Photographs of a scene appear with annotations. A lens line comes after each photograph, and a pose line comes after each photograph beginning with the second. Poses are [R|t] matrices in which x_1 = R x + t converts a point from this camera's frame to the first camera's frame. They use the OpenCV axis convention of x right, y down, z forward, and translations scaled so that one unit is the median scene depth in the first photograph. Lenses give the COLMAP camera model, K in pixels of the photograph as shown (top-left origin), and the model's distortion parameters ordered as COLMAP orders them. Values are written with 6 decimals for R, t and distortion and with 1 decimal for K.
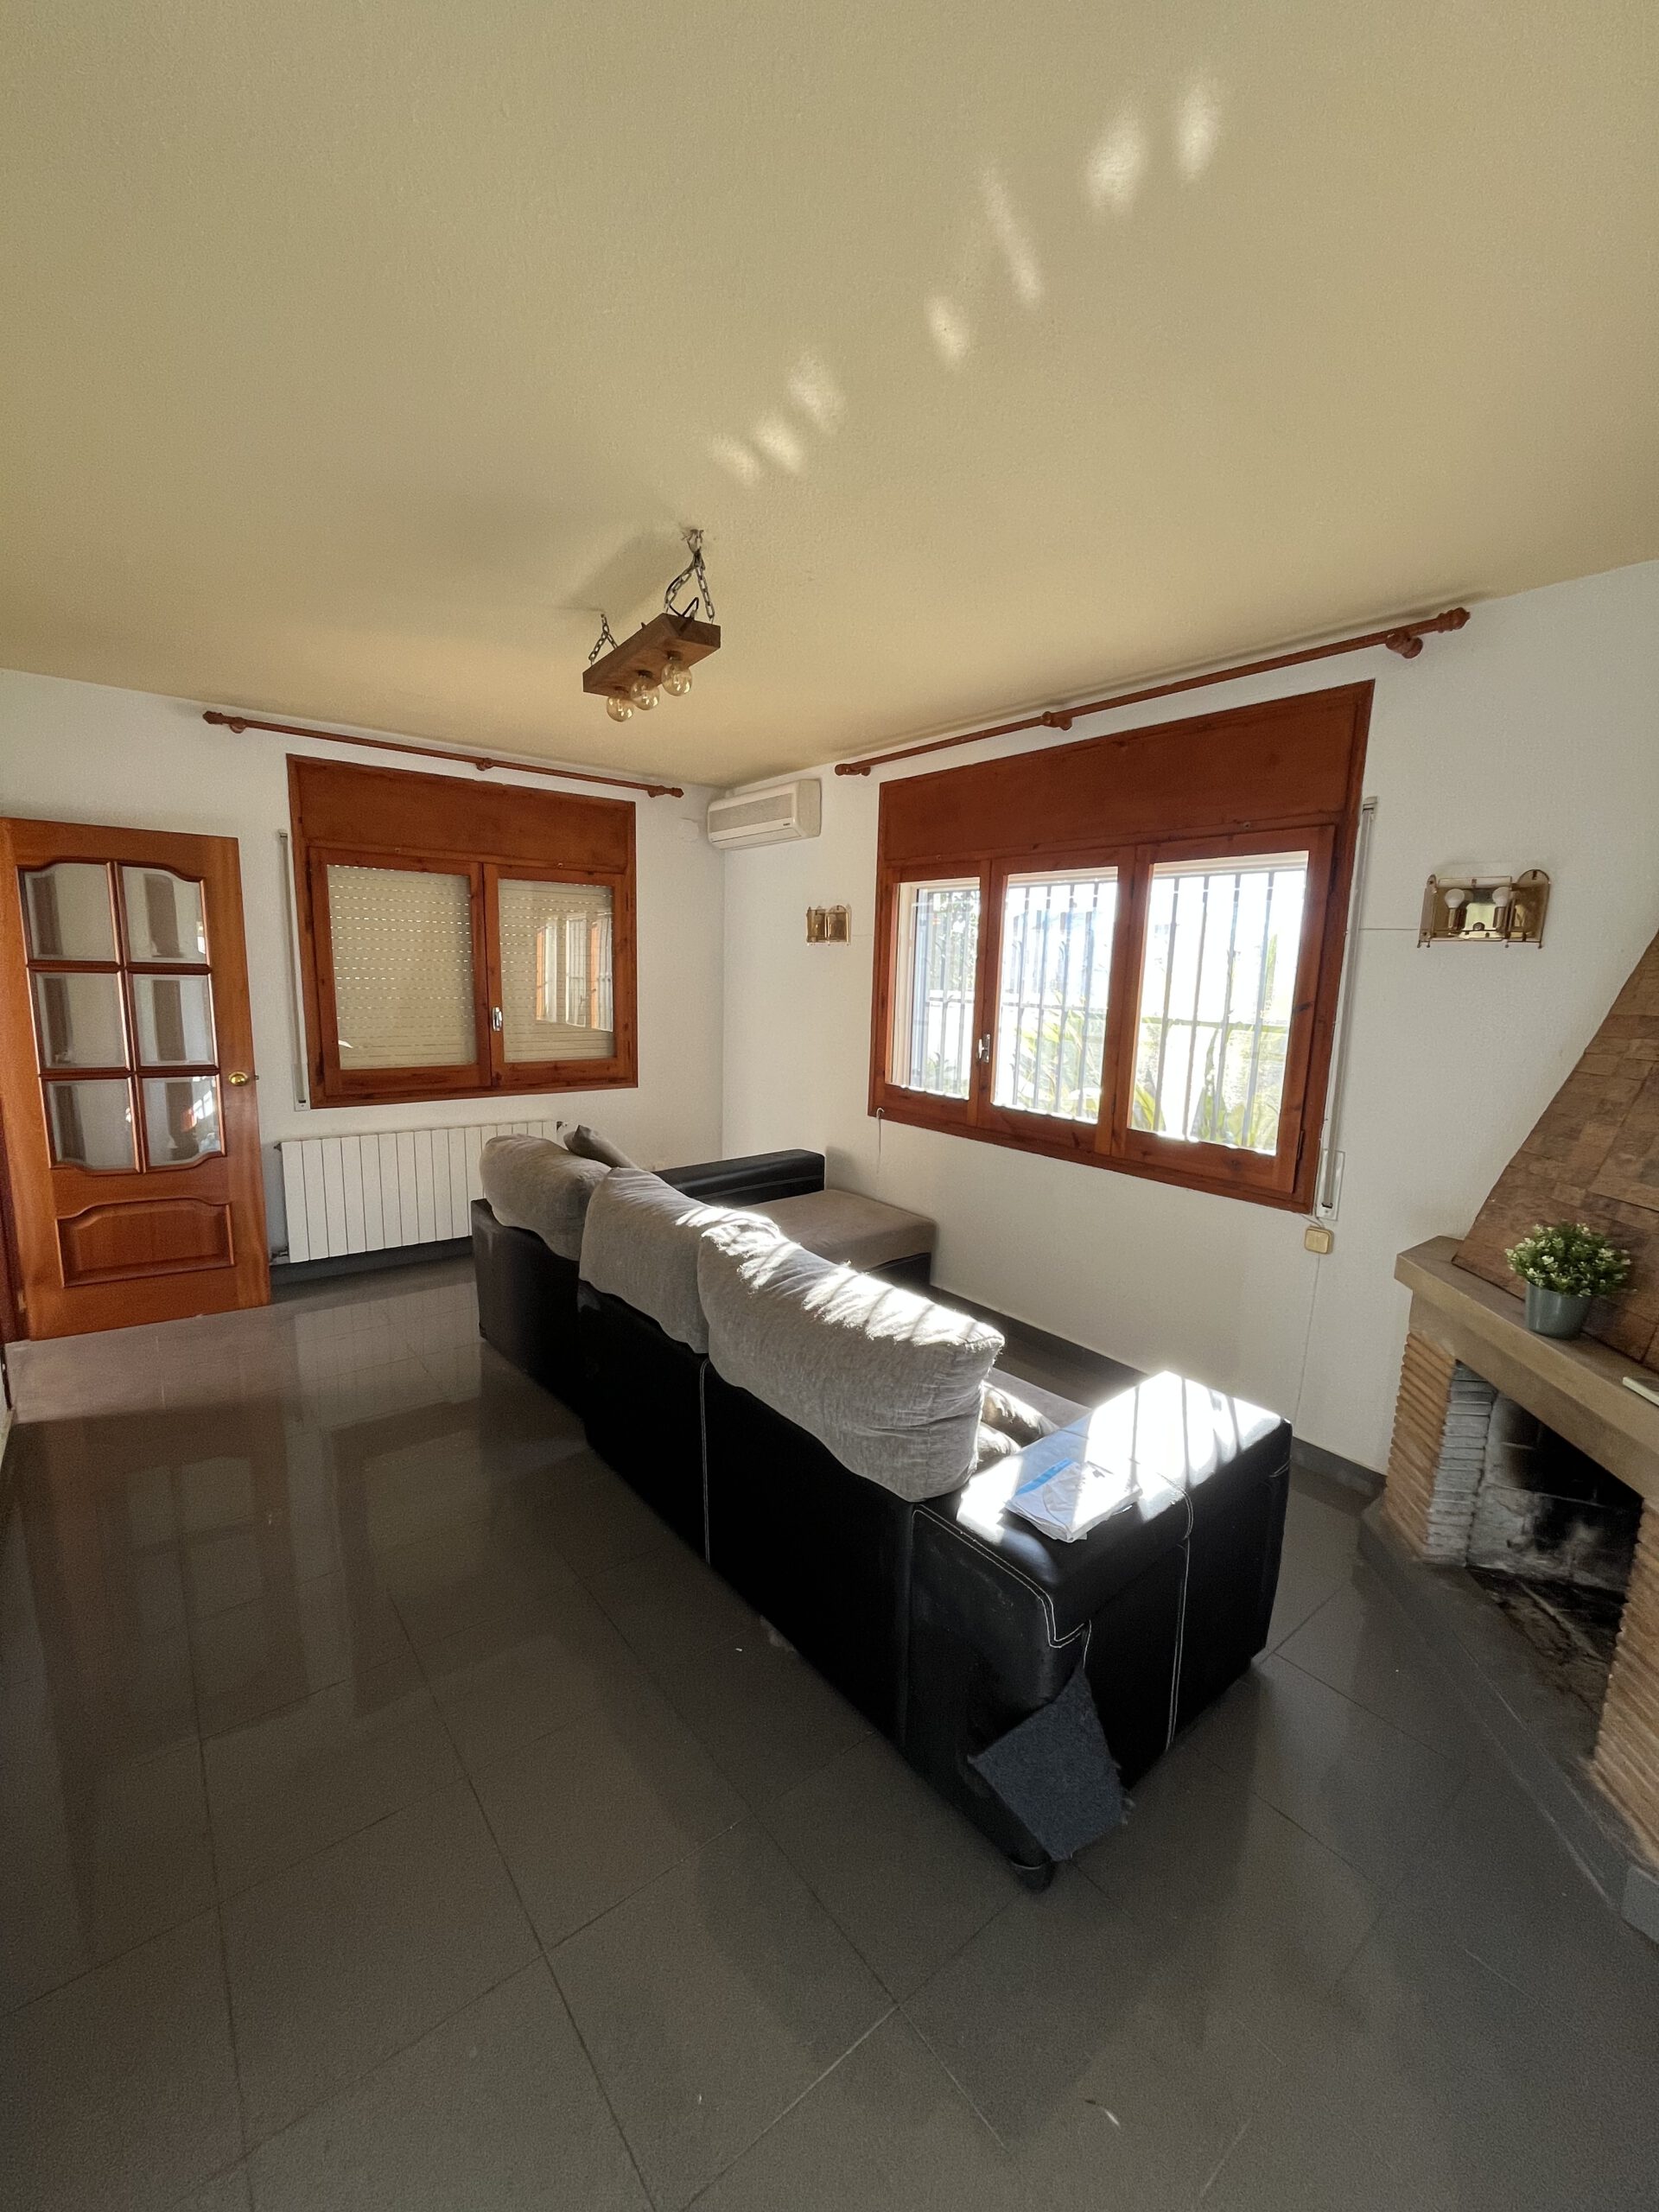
lens RADIAL K [[884.0, 0, 827.9], [0, 884.0, 1115.4], [0, 0, 1]] dist [-0.000405, 0.000269]
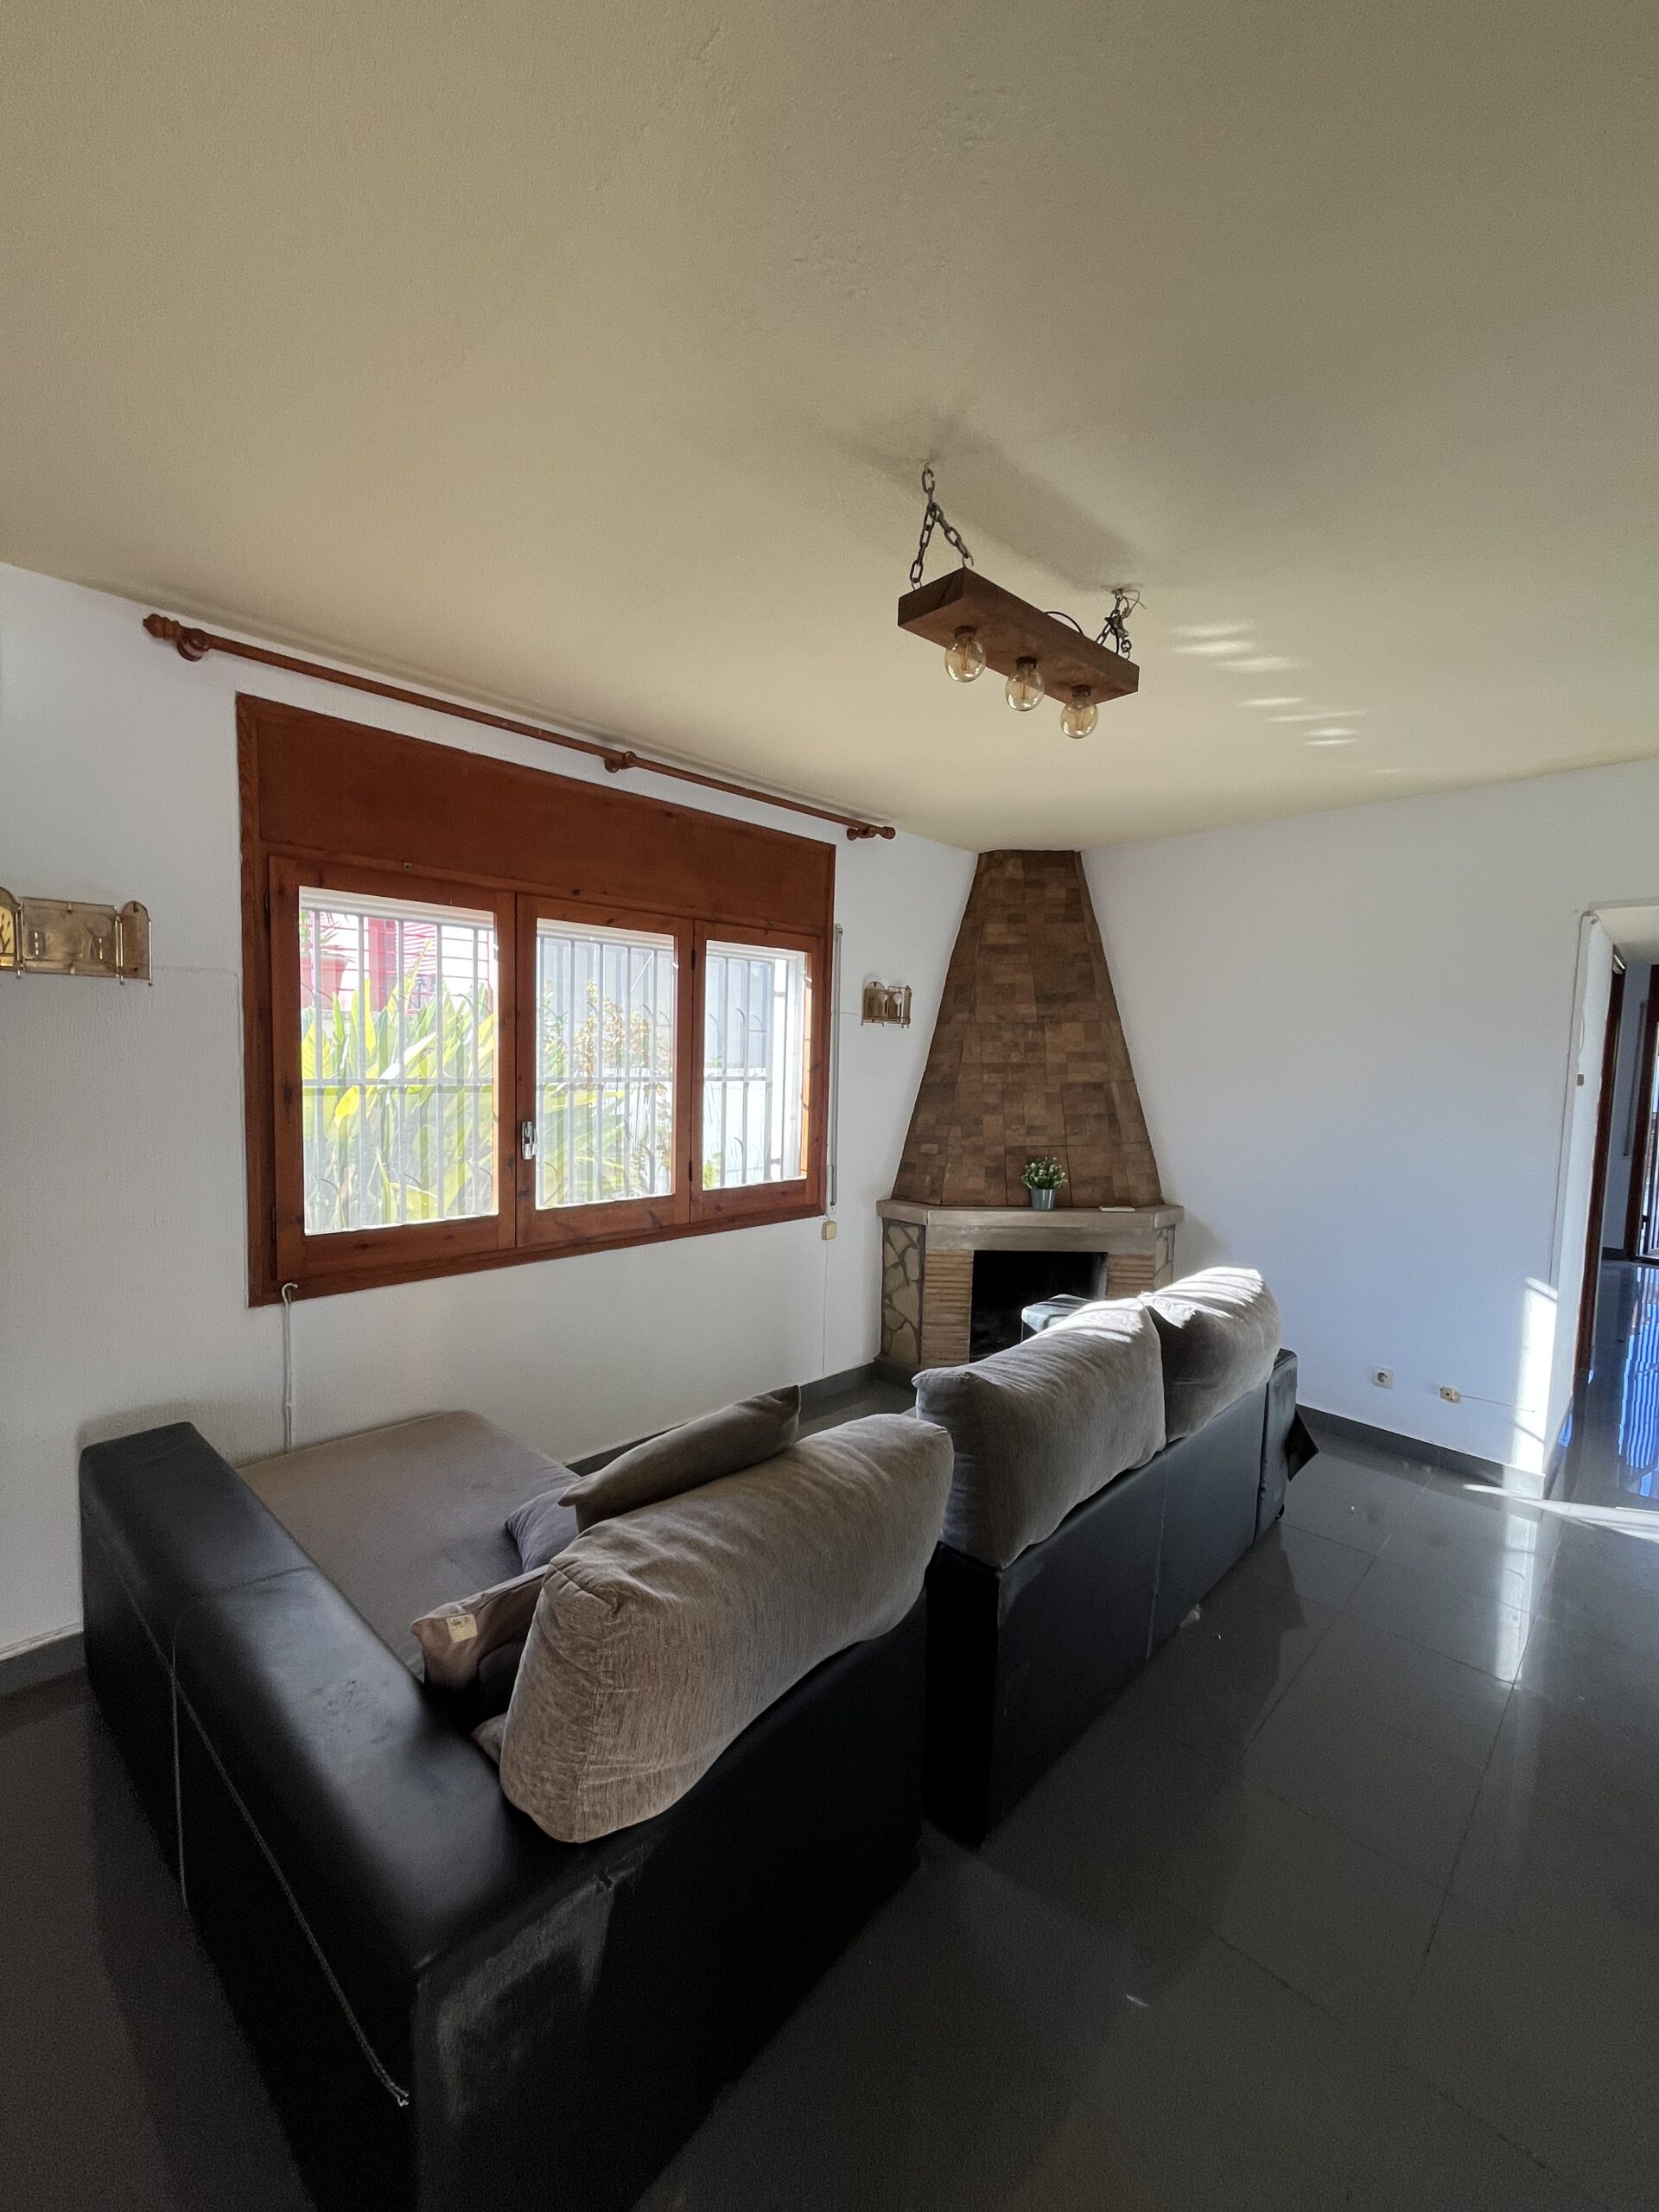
lens RADIAL K [[900.3, 0, 829.7], [0, 900.3, 1115.3], [0, 0, 1]] dist [-0.002332, -0.000058]
pose [[-0.121840, -0.104574, 0.987026, -1.041786], [0.137362, 0.983089, 0.121113, -0.263489], [-0.982999, 0.150336, -0.105415, 1.401515]]
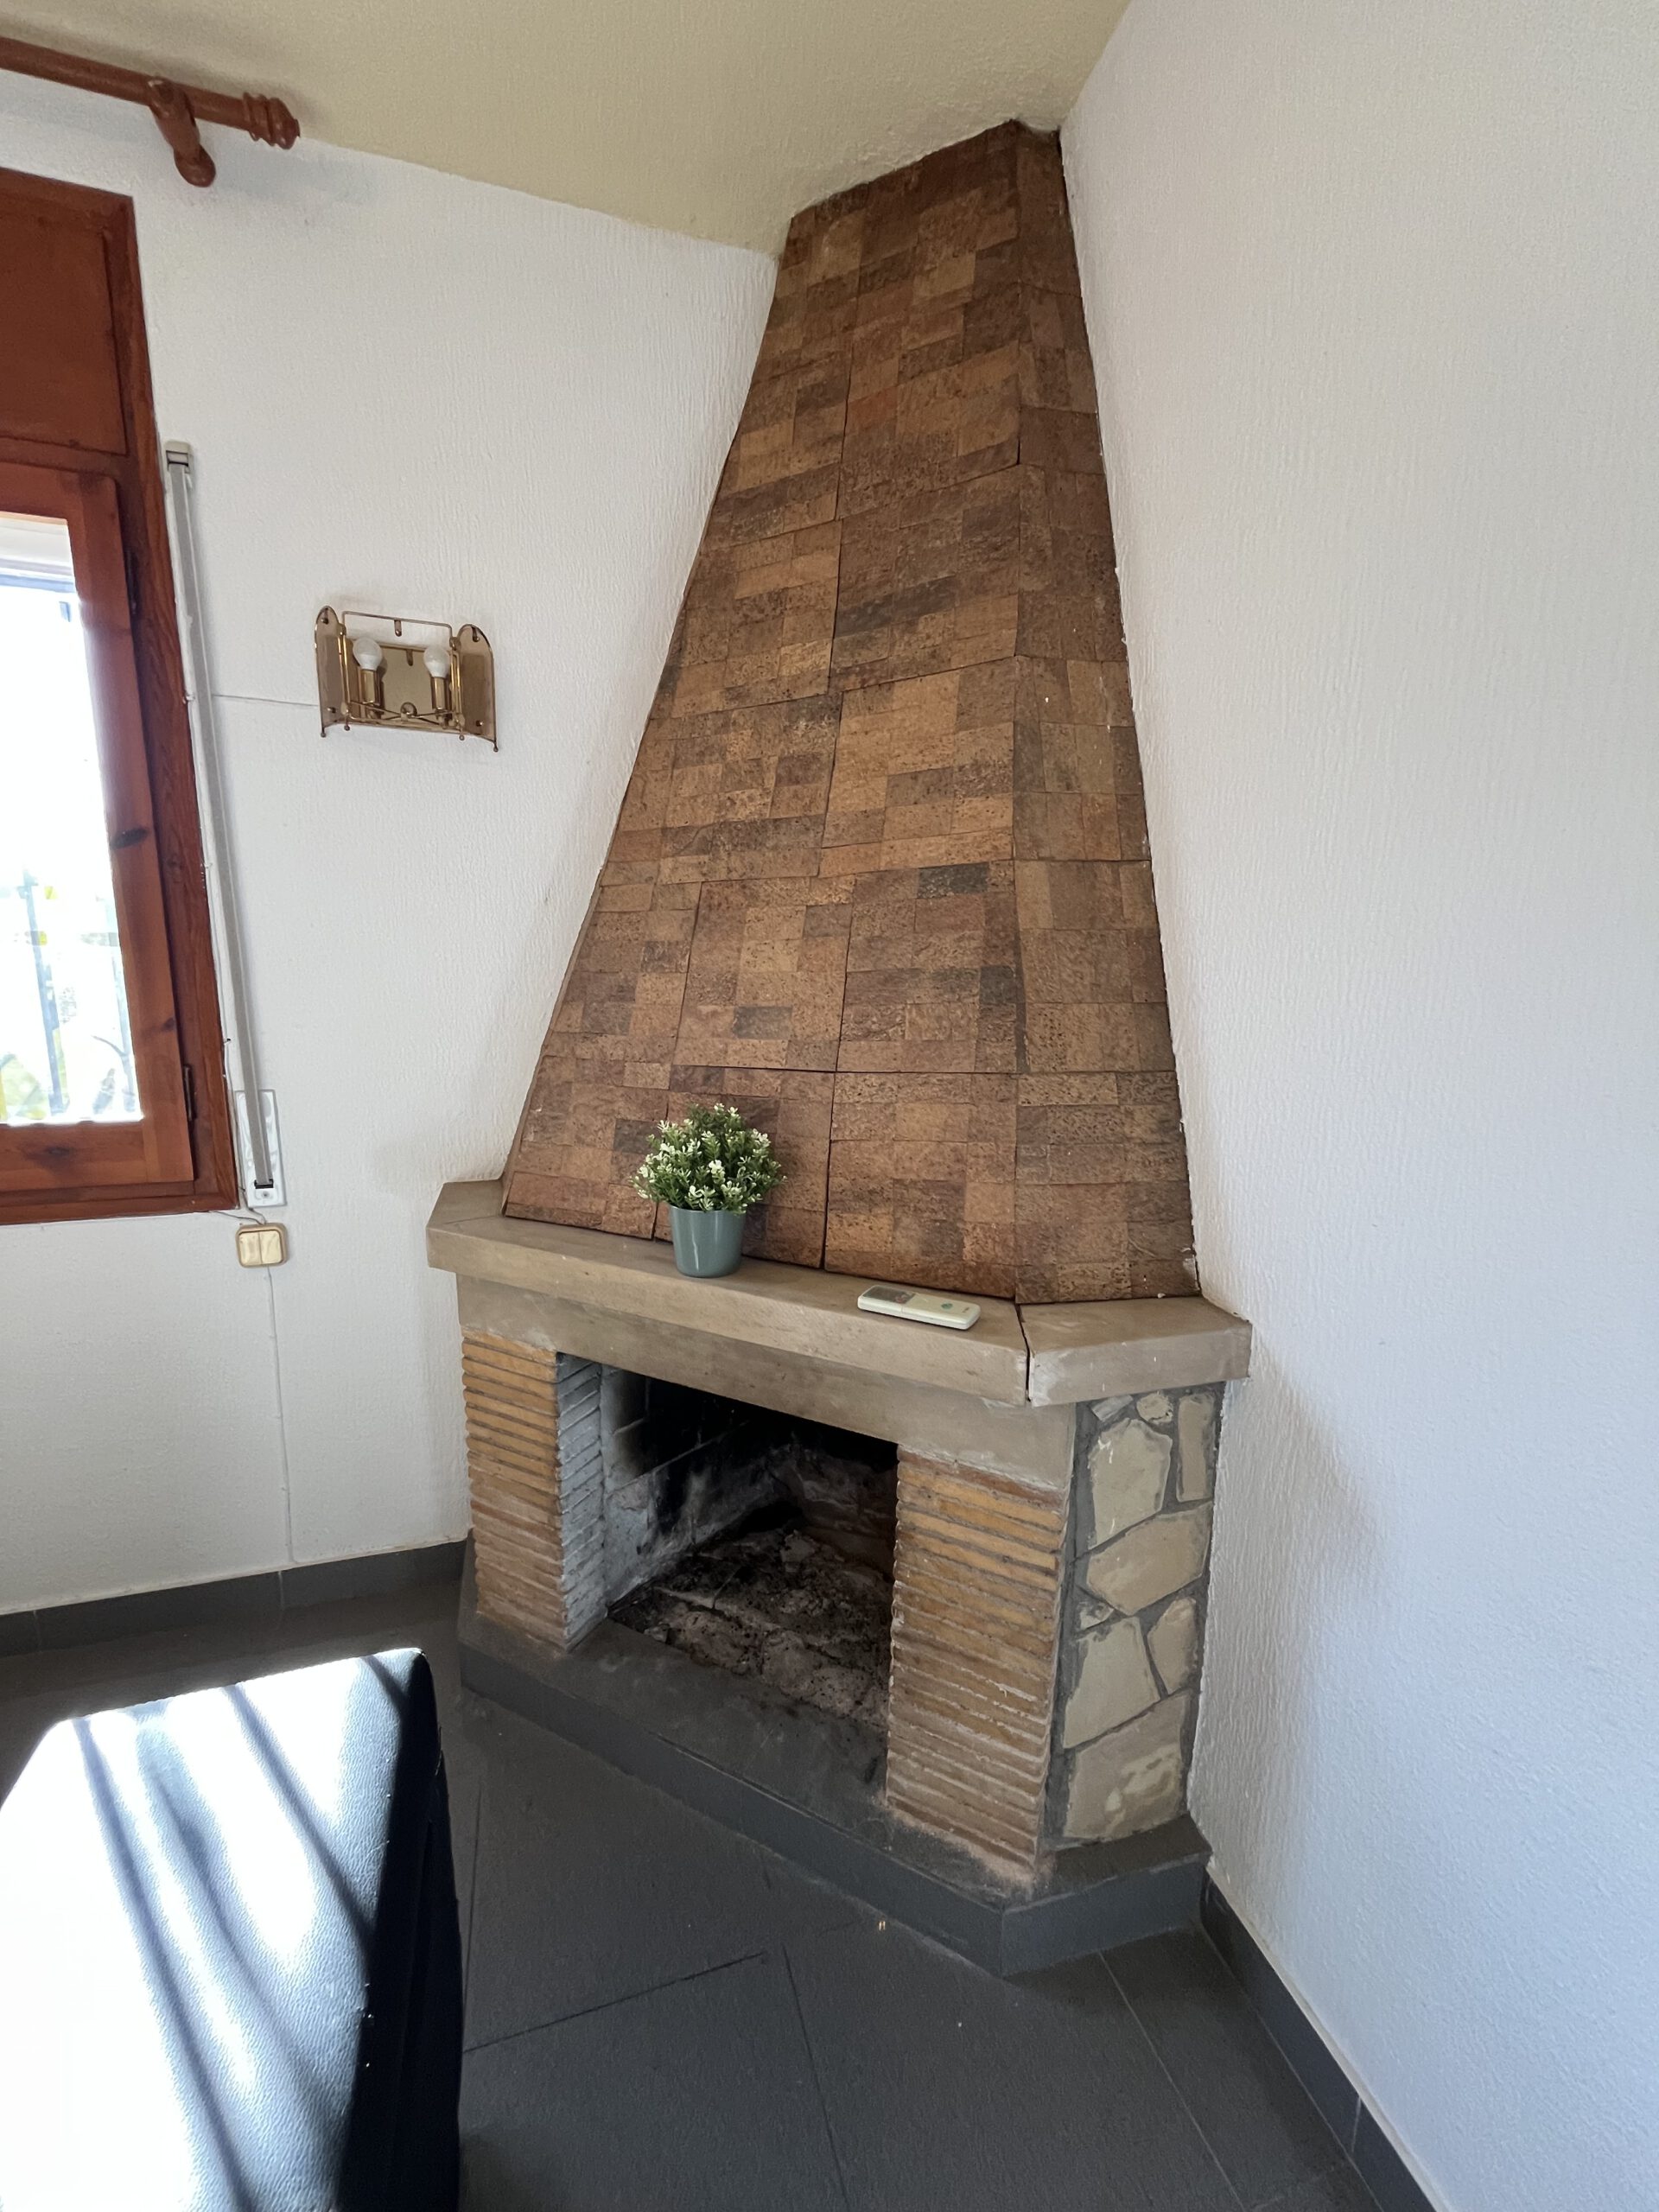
lens RADIAL K [[884.0, 0, 827.9], [0, 884.0, 1115.4], [0, 0, 1]] dist [-0.000405, 0.000269]
pose [[0.338338, -0.186607, 0.922337, 0.193744], [0.150260, 0.978278, 0.142806, 0.035867], [-0.928951, 0.090273, 0.359028, 0.537819]]
